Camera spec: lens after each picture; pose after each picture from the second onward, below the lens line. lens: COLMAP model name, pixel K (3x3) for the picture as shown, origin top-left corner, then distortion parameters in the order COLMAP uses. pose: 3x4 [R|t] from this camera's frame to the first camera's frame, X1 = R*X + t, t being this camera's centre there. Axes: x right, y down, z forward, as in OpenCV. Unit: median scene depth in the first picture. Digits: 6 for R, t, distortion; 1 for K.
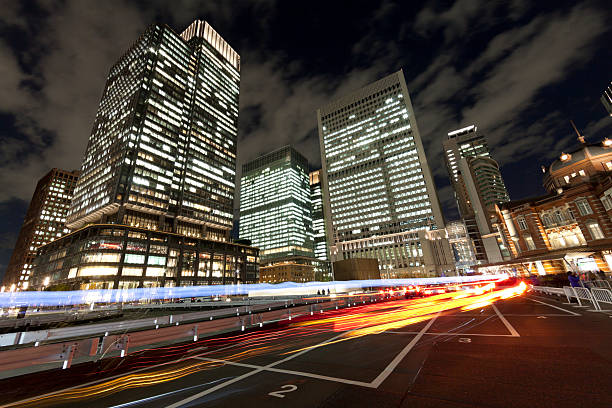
lens RADIAL K [[241.0, 0, 306.0], [0, 241.0, 204.0], [0, 0, 1]] dist [0.002077, 0.000370]
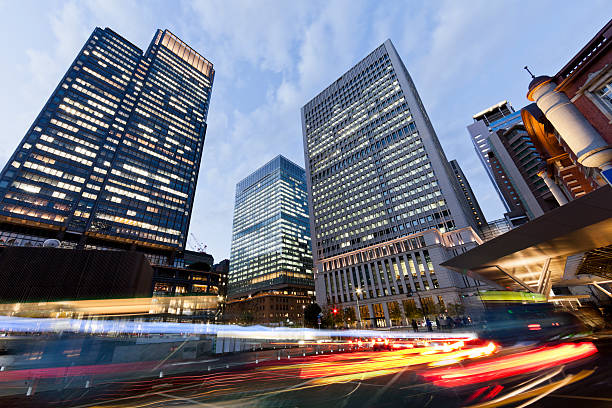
lens RADIAL K [[239.0, 0, 308.0], [0, 239.0, 203.6], [0, 0, 1]] dist [0.000952, 0.000049]
pose [[0.984330, -0.086999, -0.153381, 0.250674], [0.066176, 0.988496, -0.135998, 0.093539], [0.163449, 0.123717, 0.978764, 0.299174]]
